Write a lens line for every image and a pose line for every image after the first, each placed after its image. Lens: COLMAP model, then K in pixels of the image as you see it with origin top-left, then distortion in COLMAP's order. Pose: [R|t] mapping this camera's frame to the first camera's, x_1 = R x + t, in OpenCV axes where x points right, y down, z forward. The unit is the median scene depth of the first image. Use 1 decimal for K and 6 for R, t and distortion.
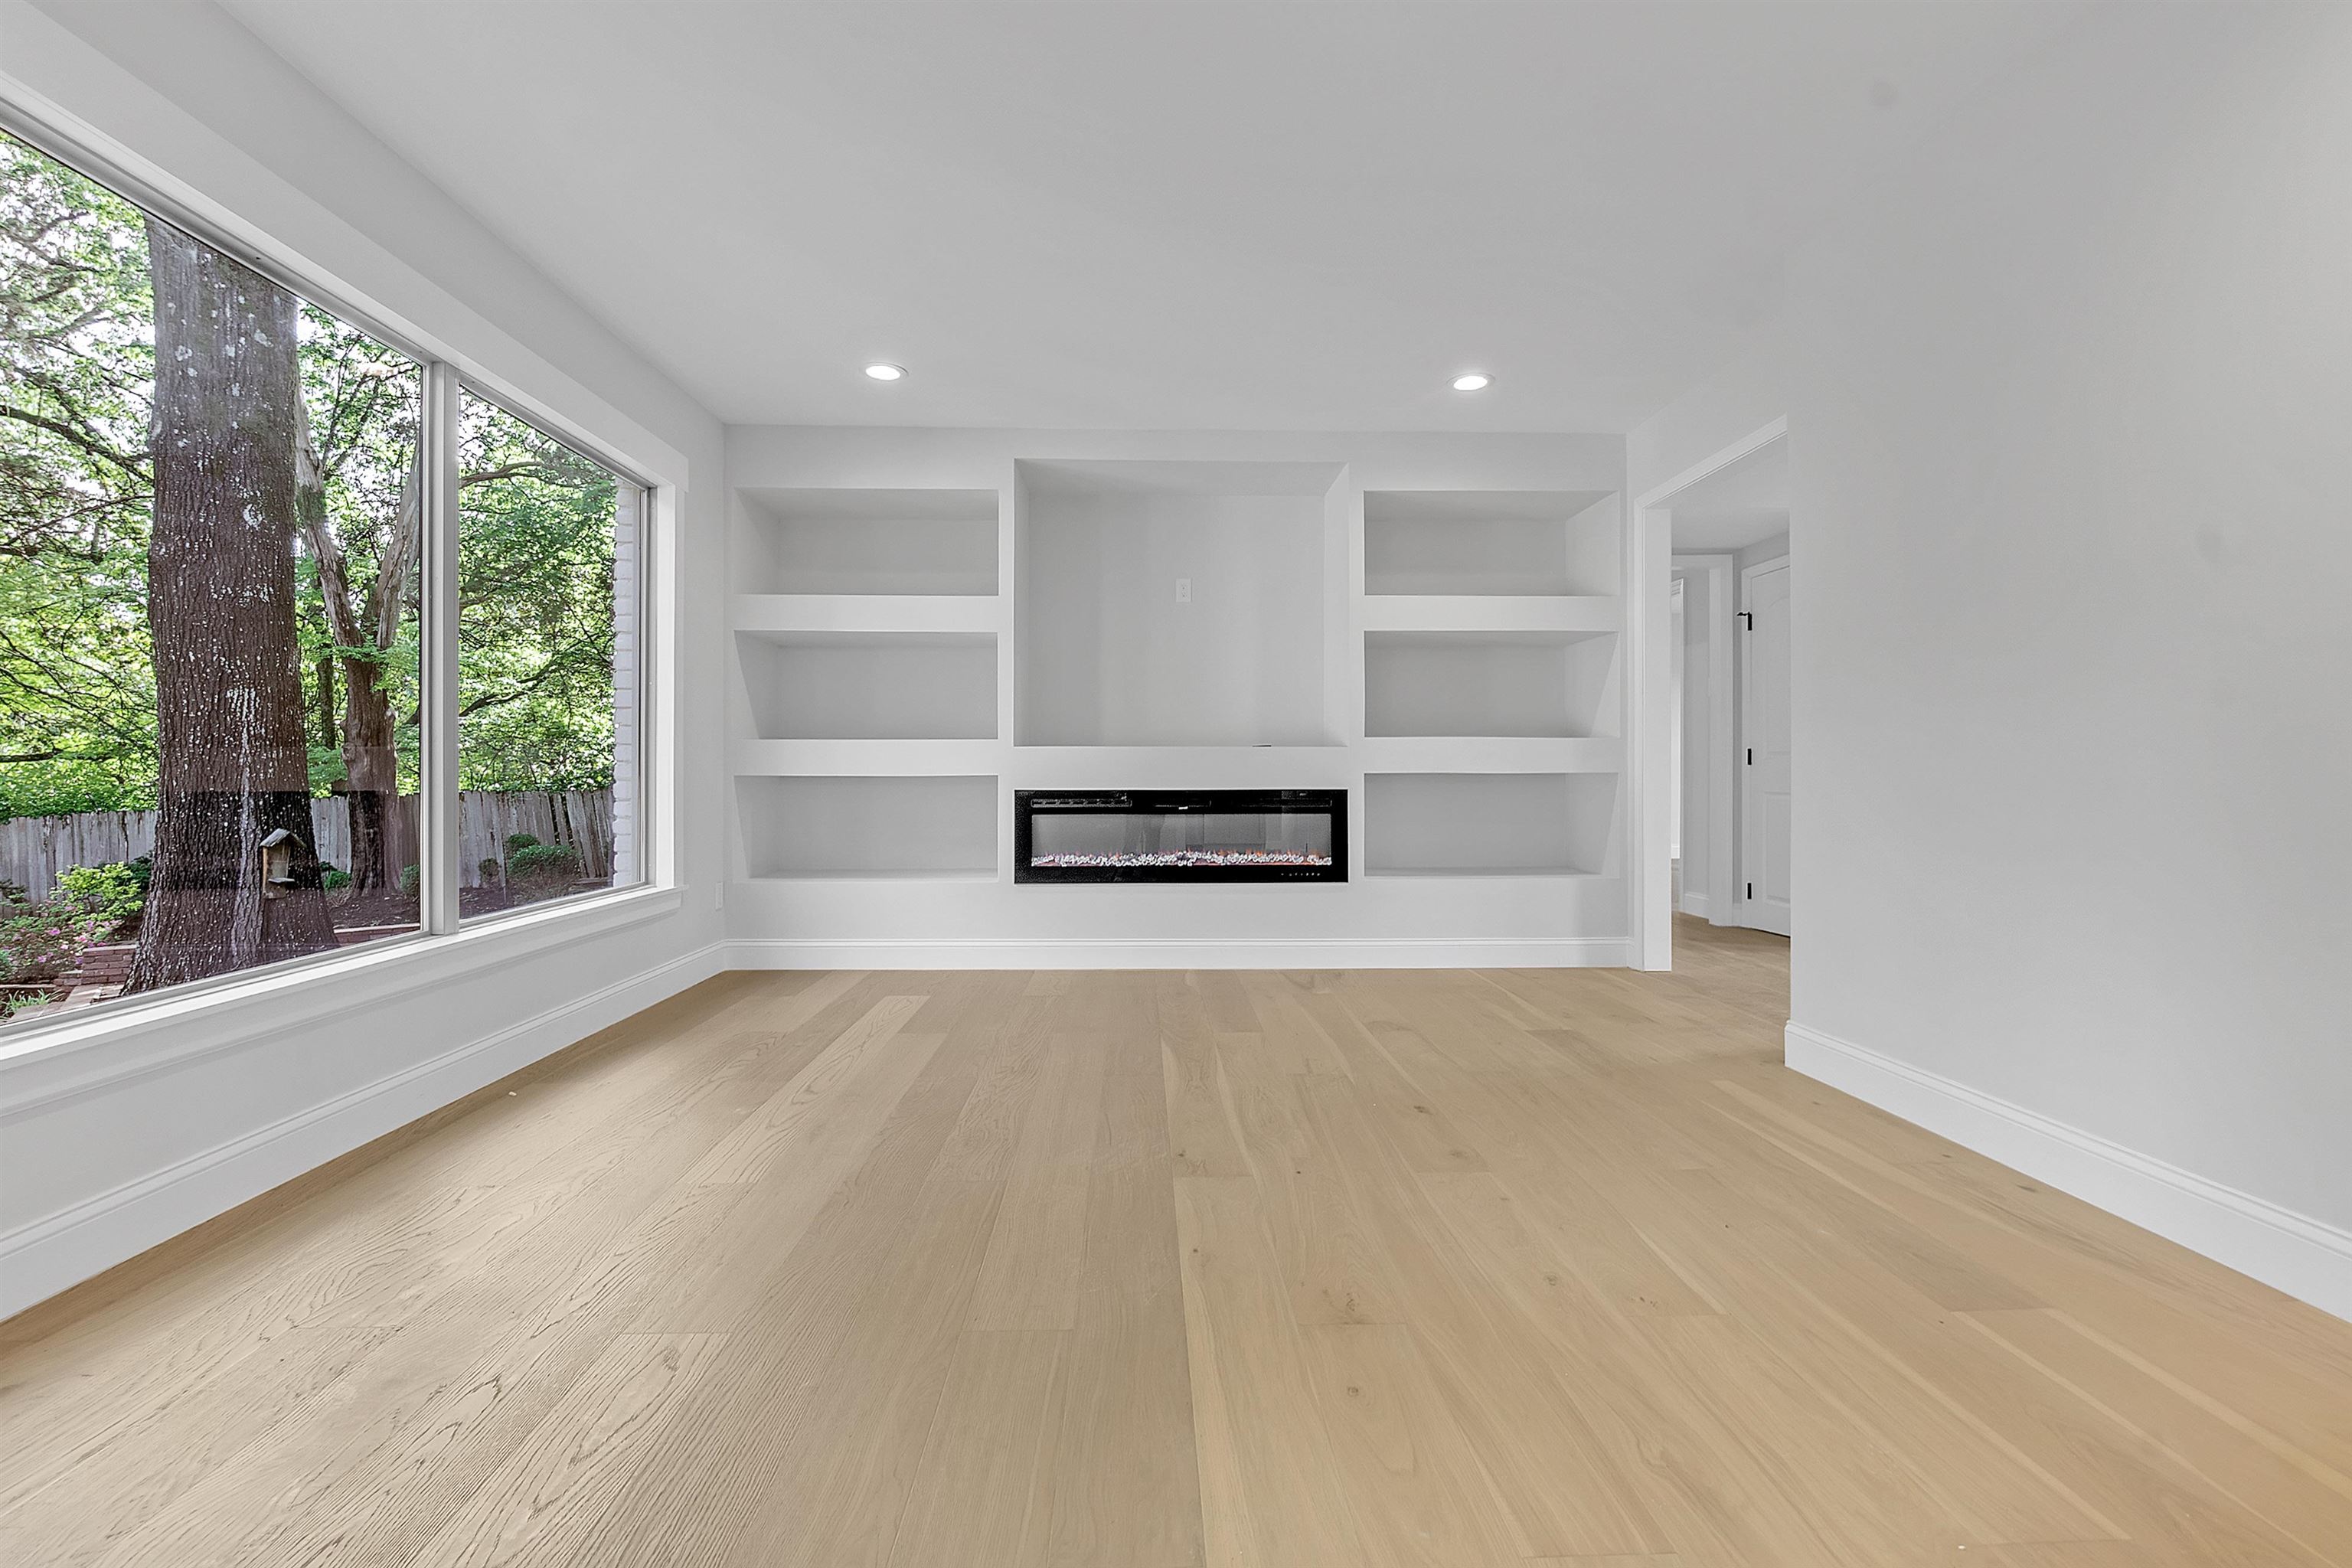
lens RADIAL K [[1048.6, 0, 1175.4], [0, 1048.6, 769.9], [0, 0, 1]] dist [-0.000923, -0.000165]
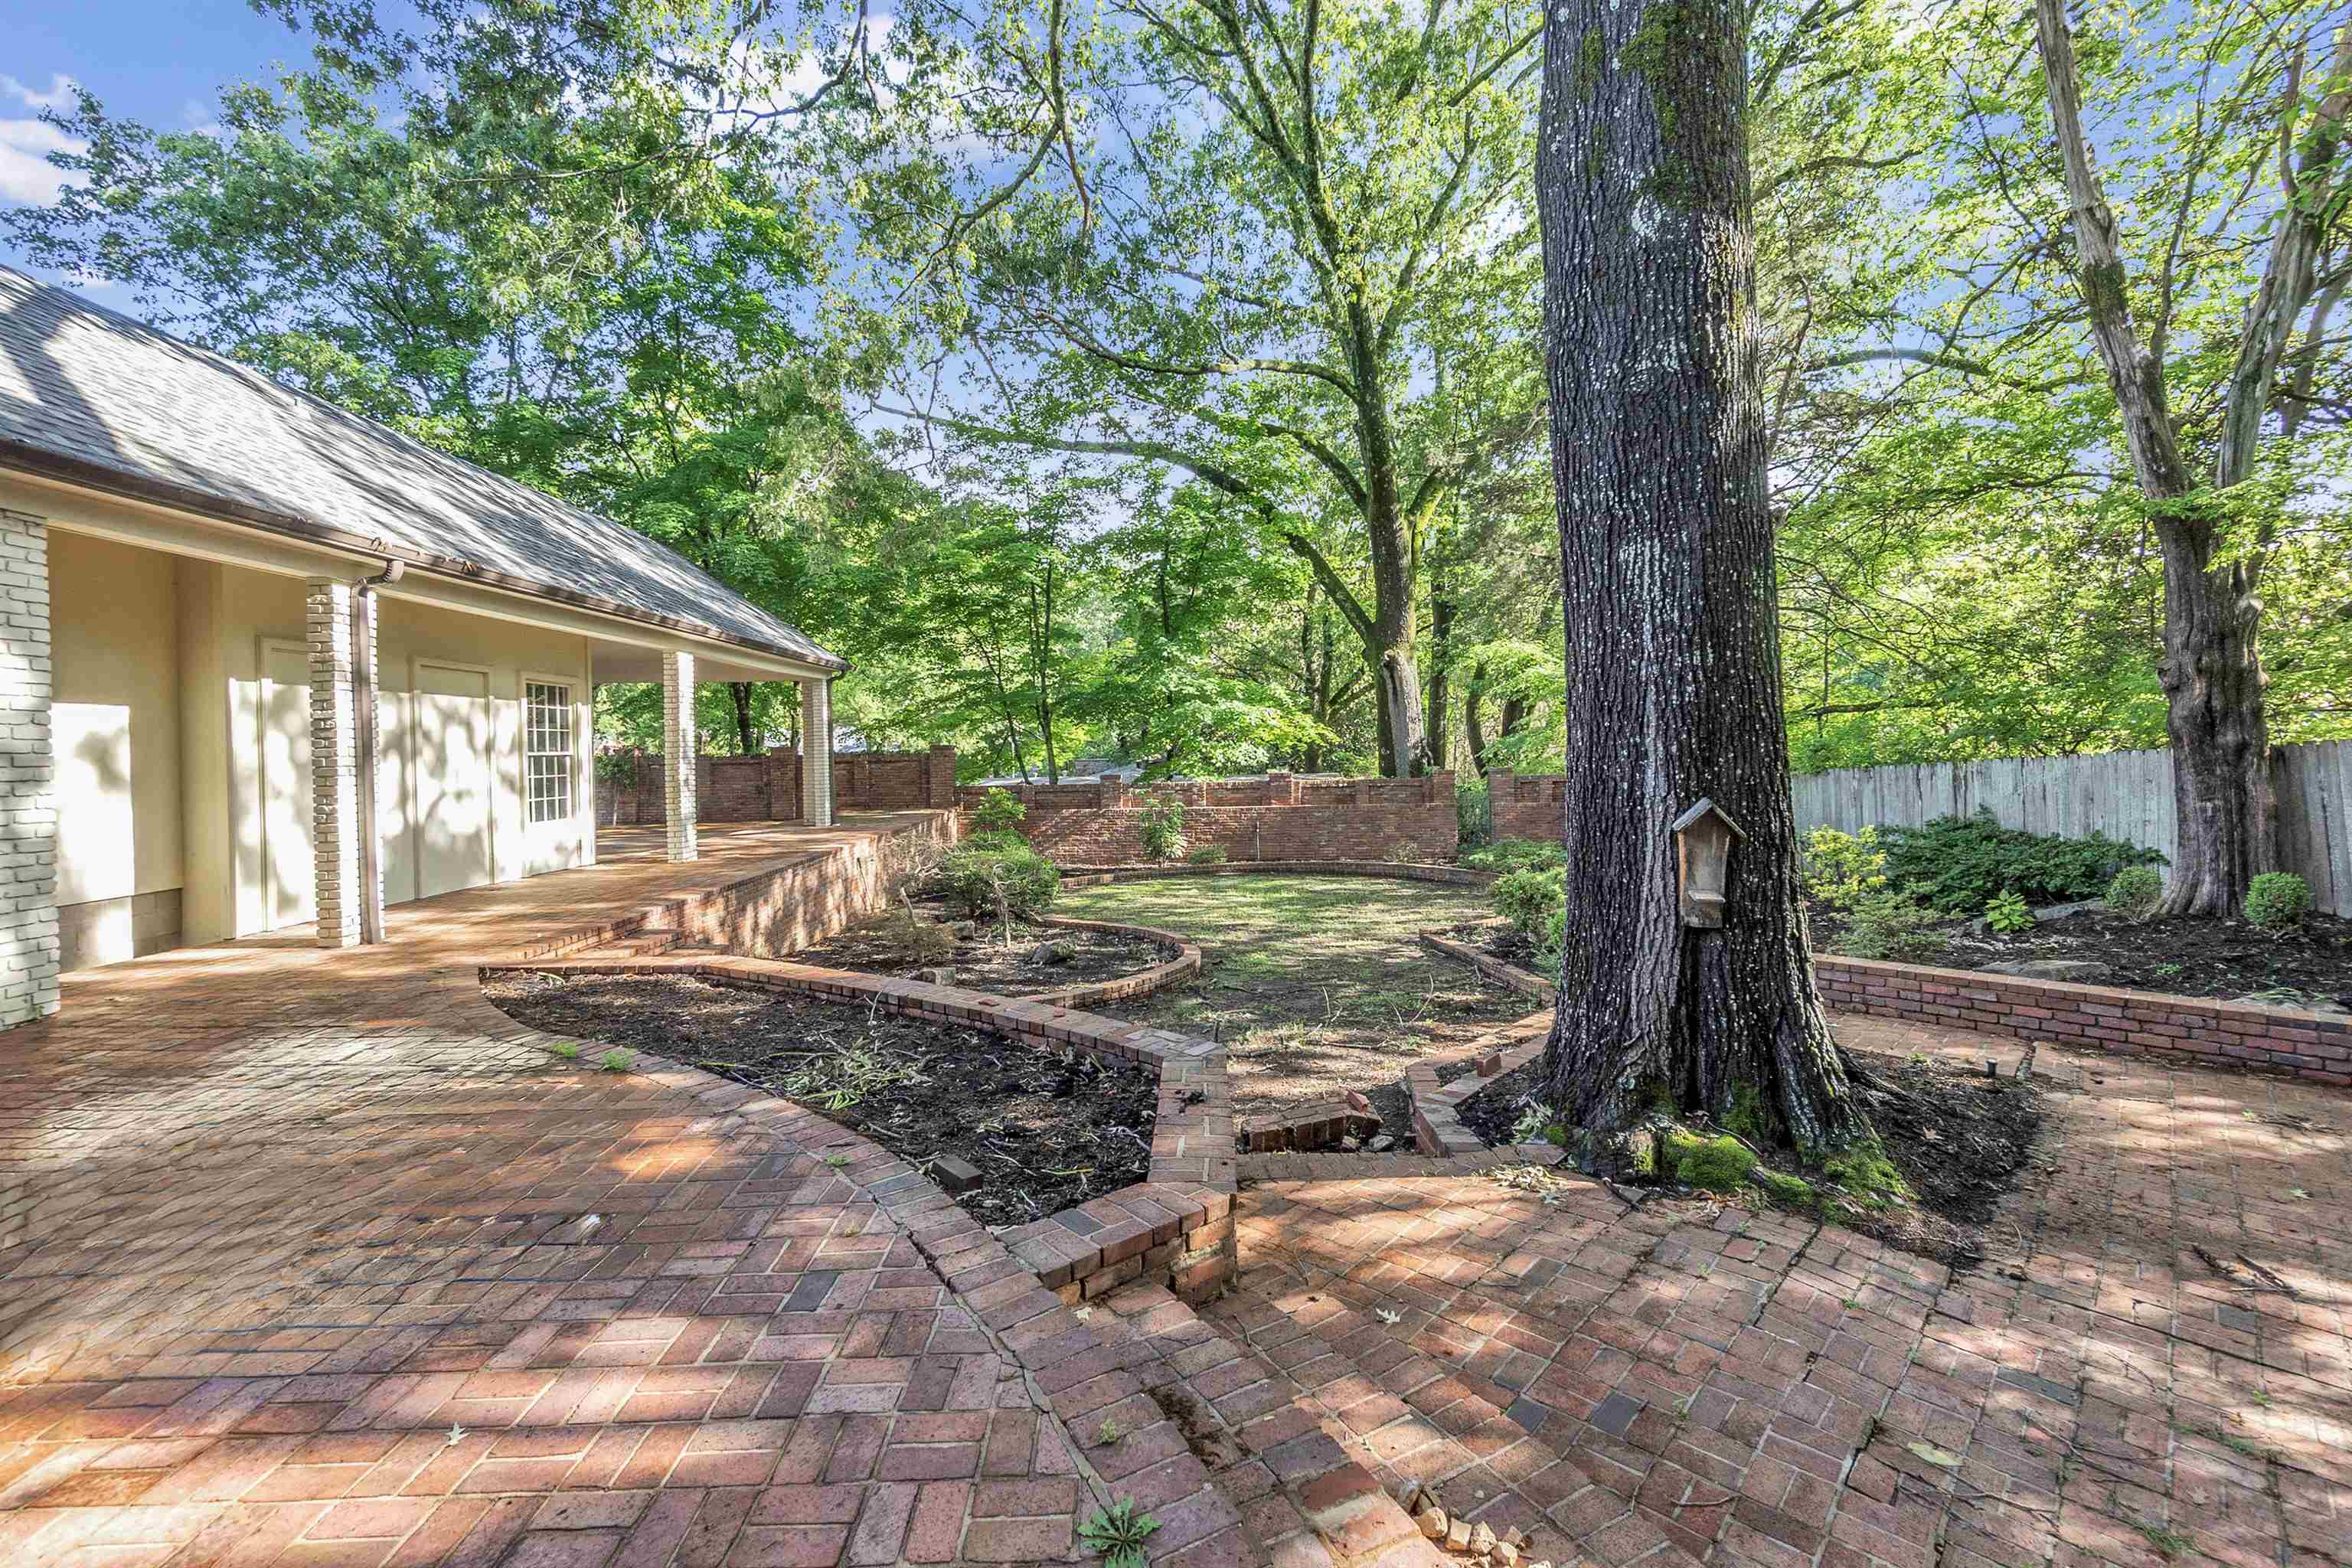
lens RADIAL K [[1048.6, 0, 1175.4], [0, 1048.6, 769.9], [0, 0, 1]] dist [-0.000923, -0.000165]
pose [[0.017105, 0.012480, -0.999776, -0.174154], [0.024243, 0.999623, 0.012892, 0.015290], [0.999560, -0.024458, 0.016796, 0.379246]]
